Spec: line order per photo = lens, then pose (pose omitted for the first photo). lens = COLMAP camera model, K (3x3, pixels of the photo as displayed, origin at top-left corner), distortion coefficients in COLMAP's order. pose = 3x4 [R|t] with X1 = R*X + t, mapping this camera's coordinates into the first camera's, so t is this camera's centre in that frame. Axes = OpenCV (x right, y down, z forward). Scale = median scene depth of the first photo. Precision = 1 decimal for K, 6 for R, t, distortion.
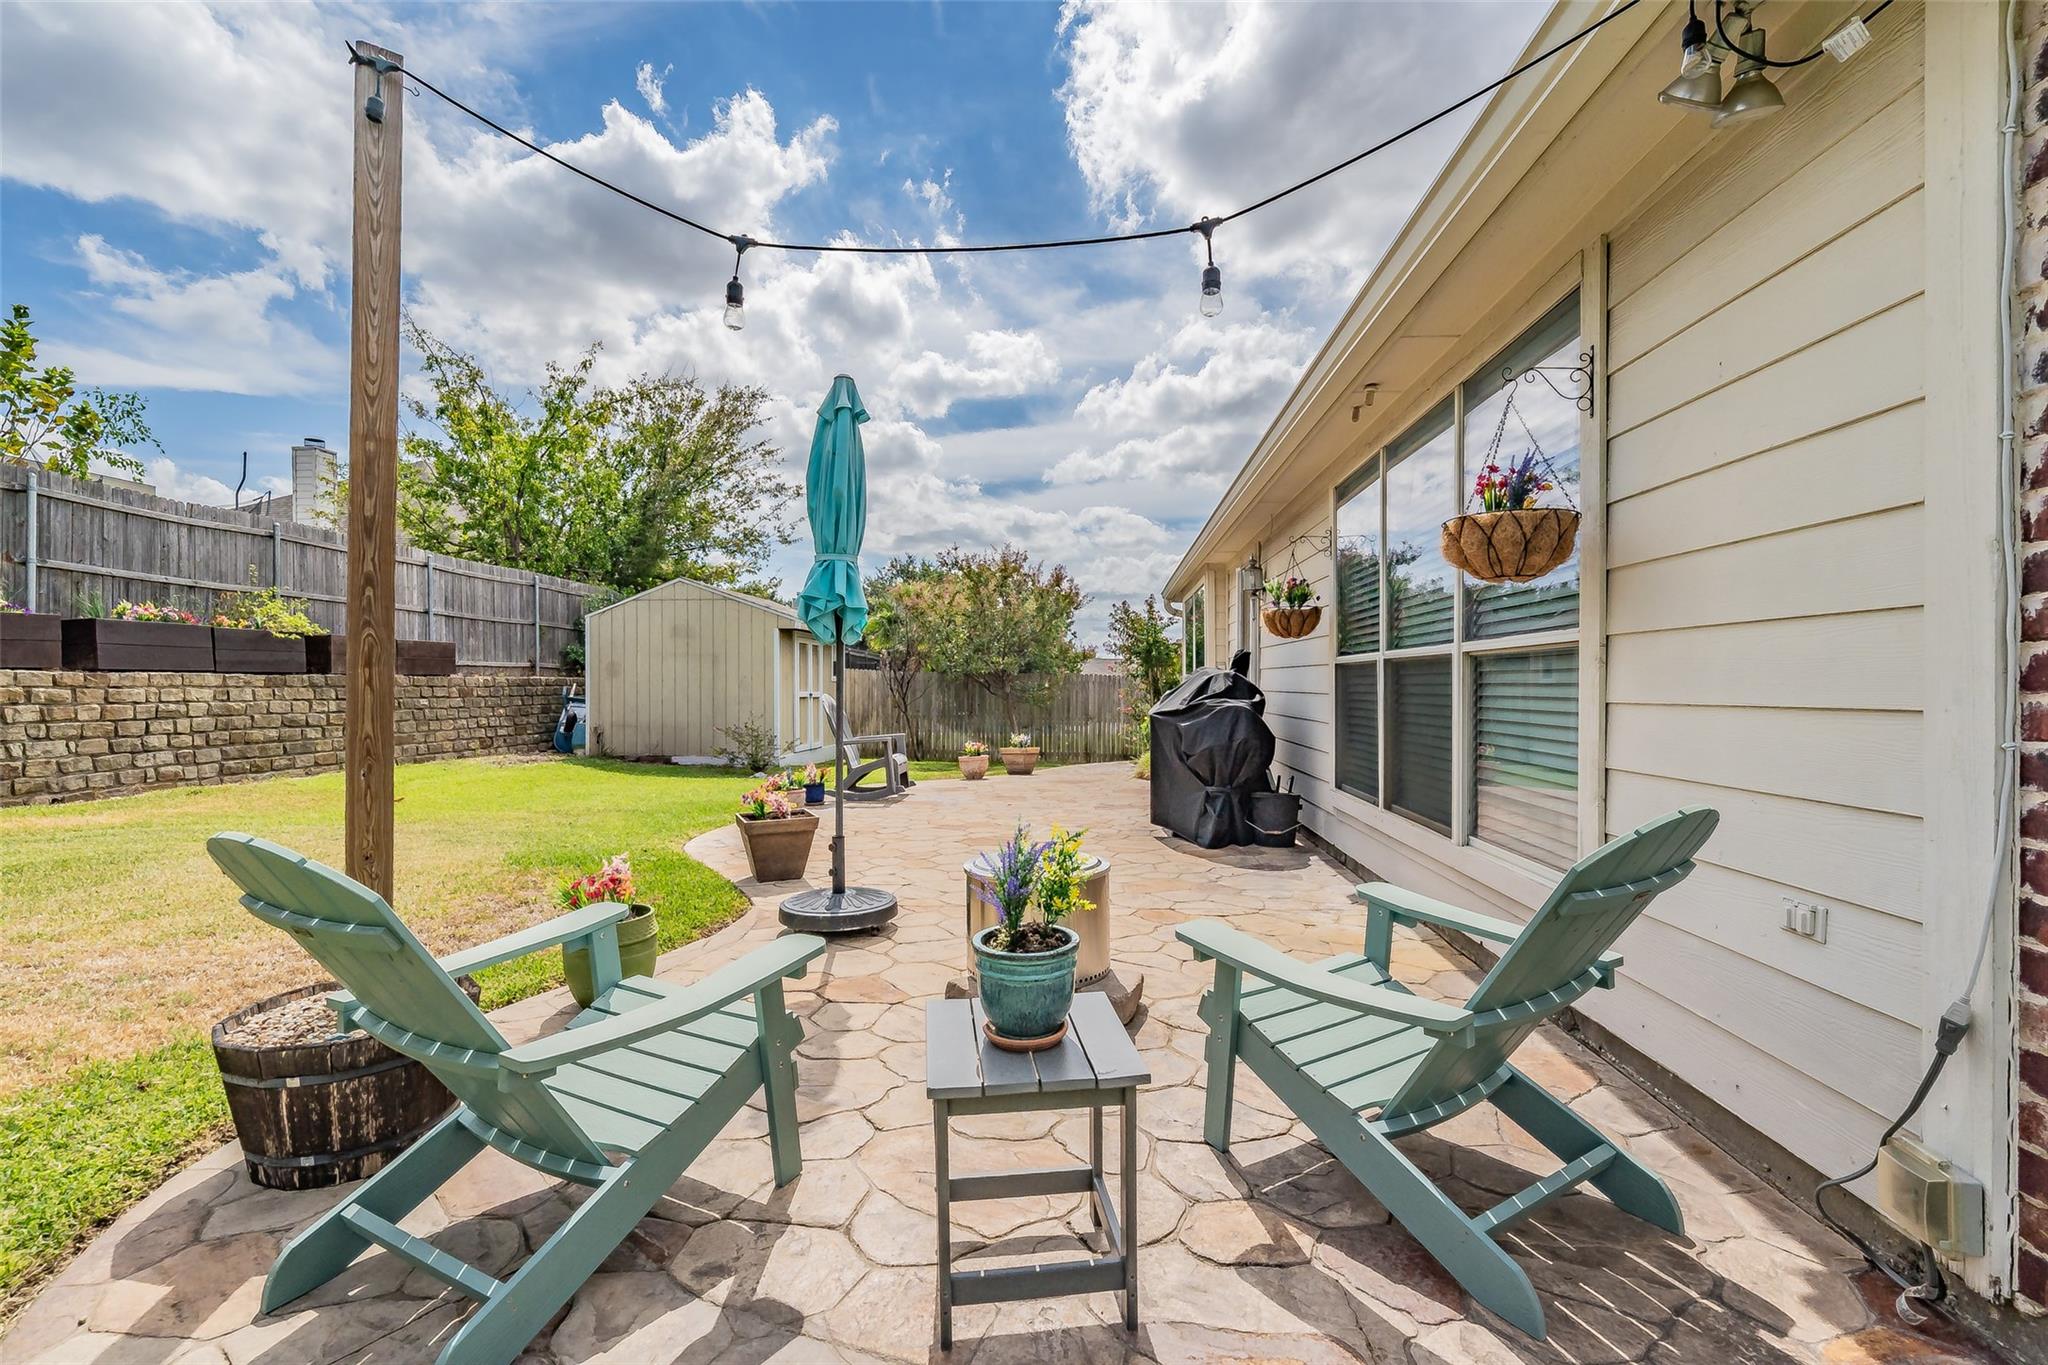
lens RADIAL K [[891.5, 0, 1025.0], [0, 891.5, 683.6], [0, 0, 1]] dist [-0.000704, -0.000240]
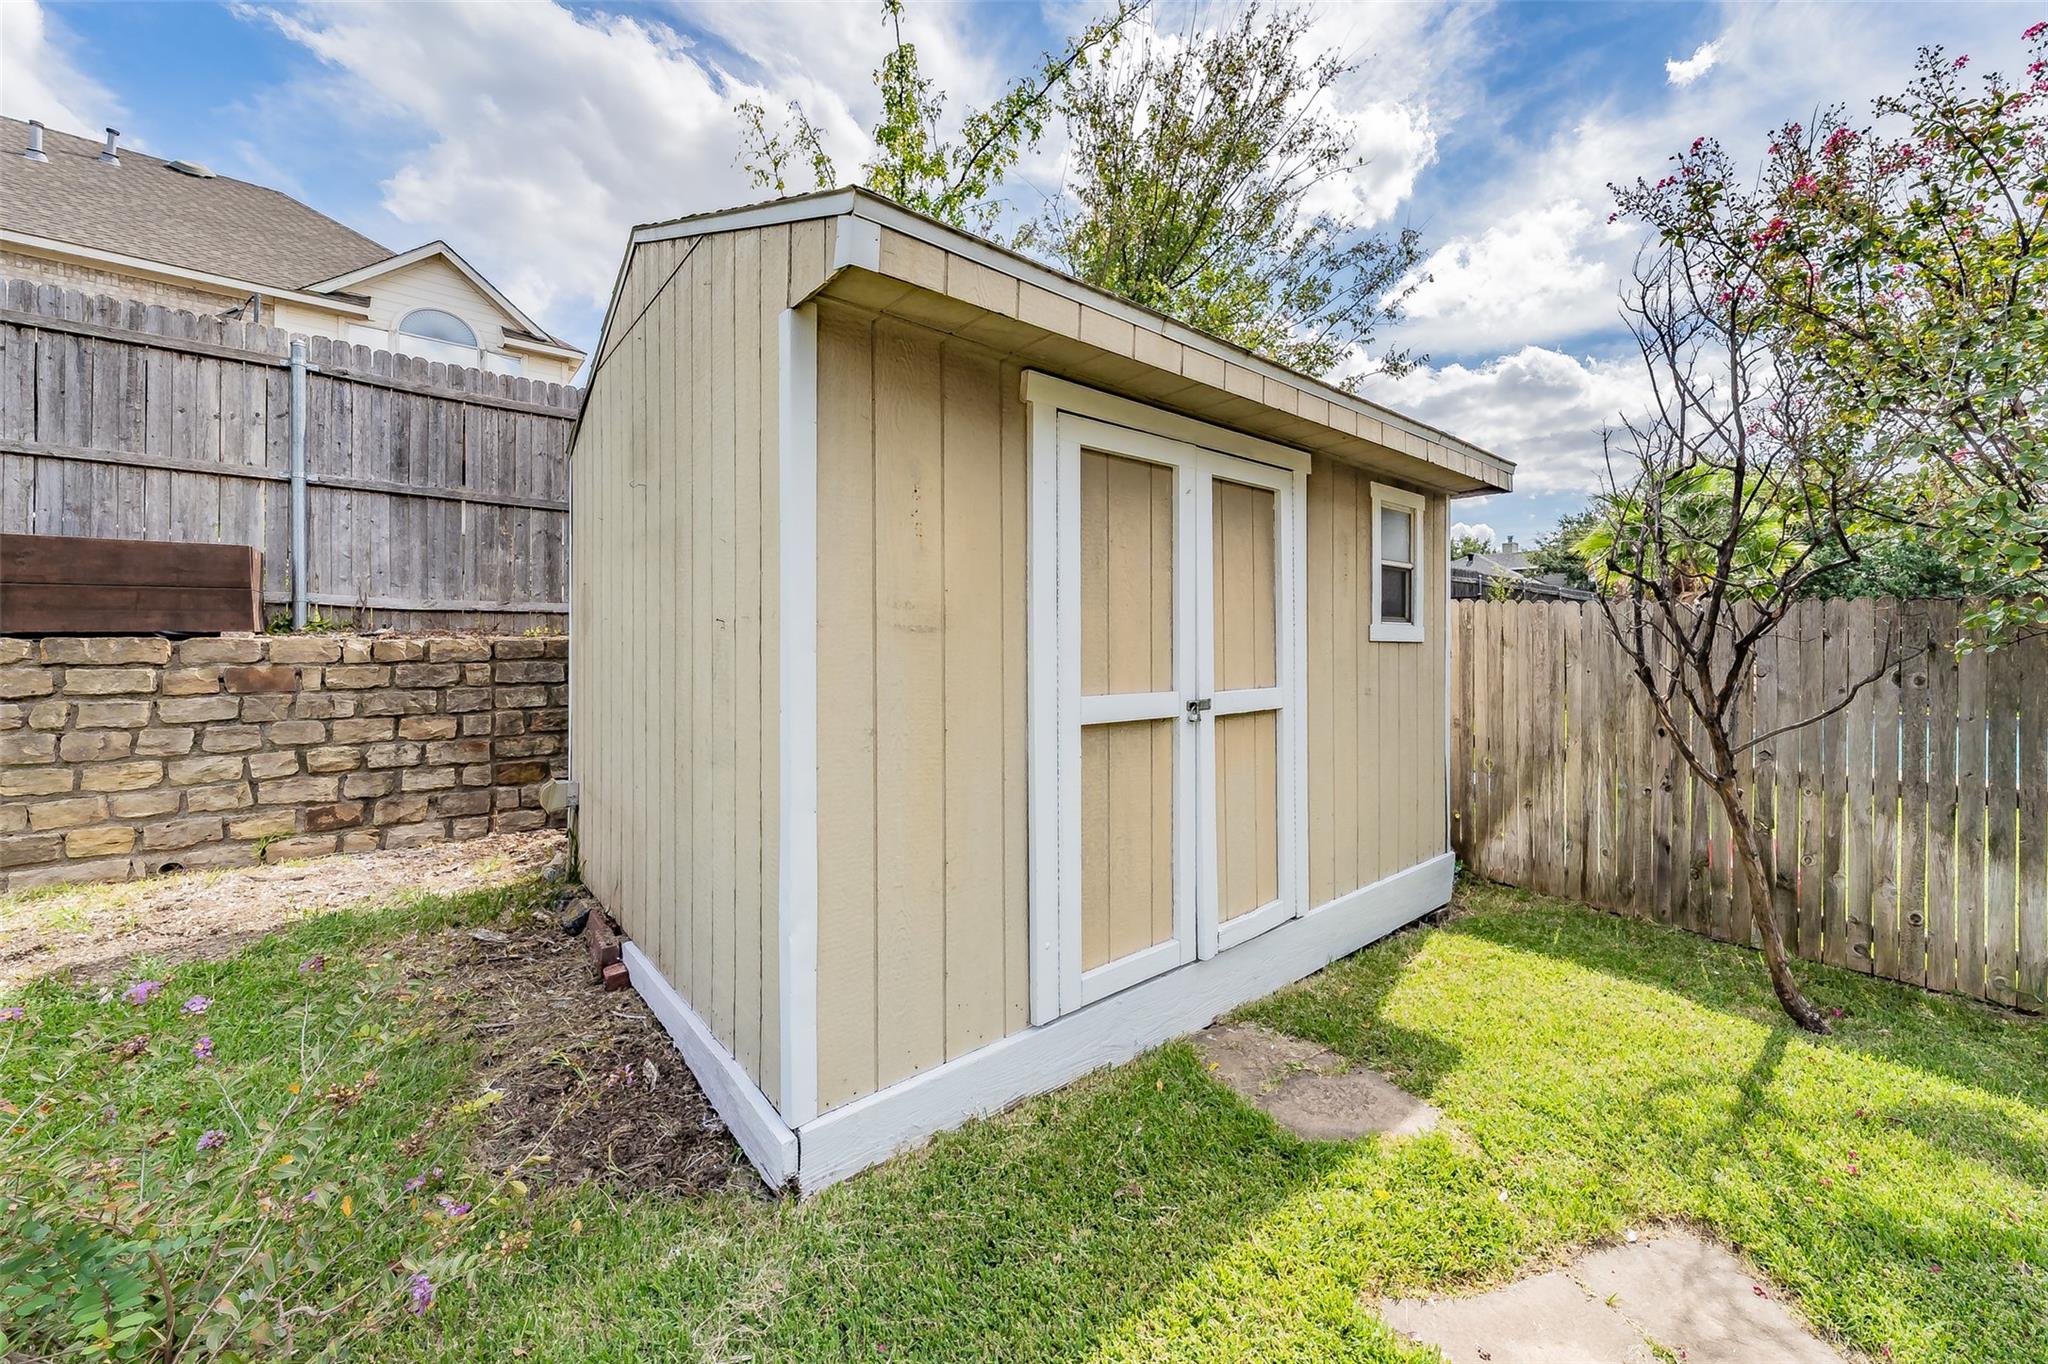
lens RADIAL K [[800.2, 0, 1025.5], [0, 800.2, 650.1], [0, 0, 1]] dist [0.000114, -0.000009]
pose [[0.718339, -0.003063, -0.695686, -0.165936], [0.003639, 0.999993, -0.000646, -0.001516], [0.695684, -0.002067, 0.718345, 0.986252]]
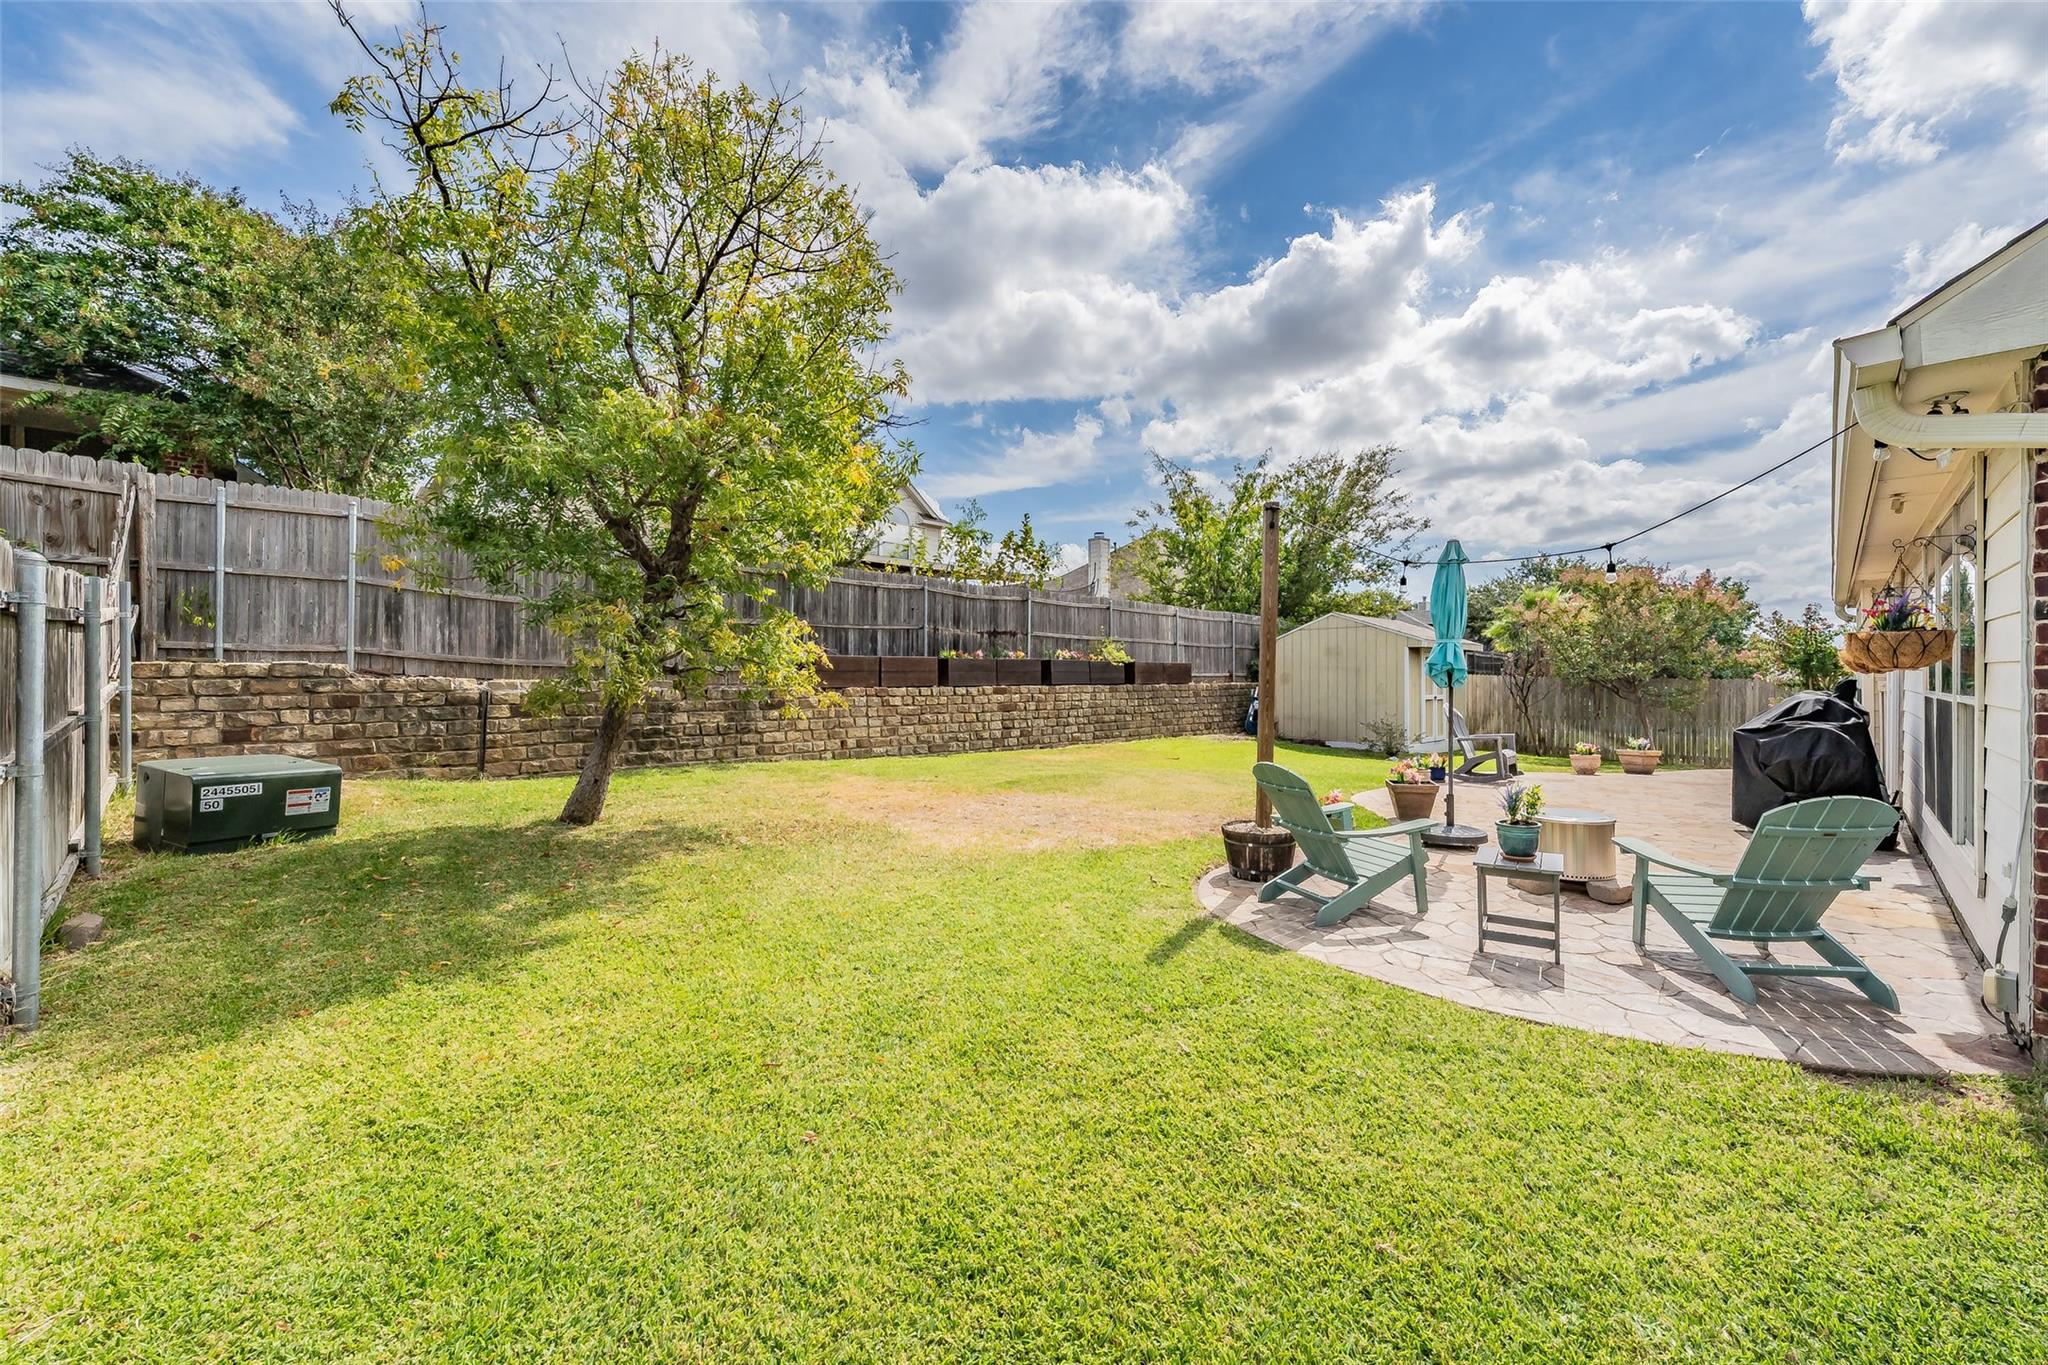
lens RADIAL K [[782.1, 0, 1026.5], [0, 782.1, 676.9], [0, 0, 1]] dist [0.000357, -0.000030]
pose [[0.752662, -0.000283, -0.658407, 0.062310], [0.001683, 0.999997, 0.001493, -0.023373], [0.658405, -0.002232, 0.752661, -0.250840]]
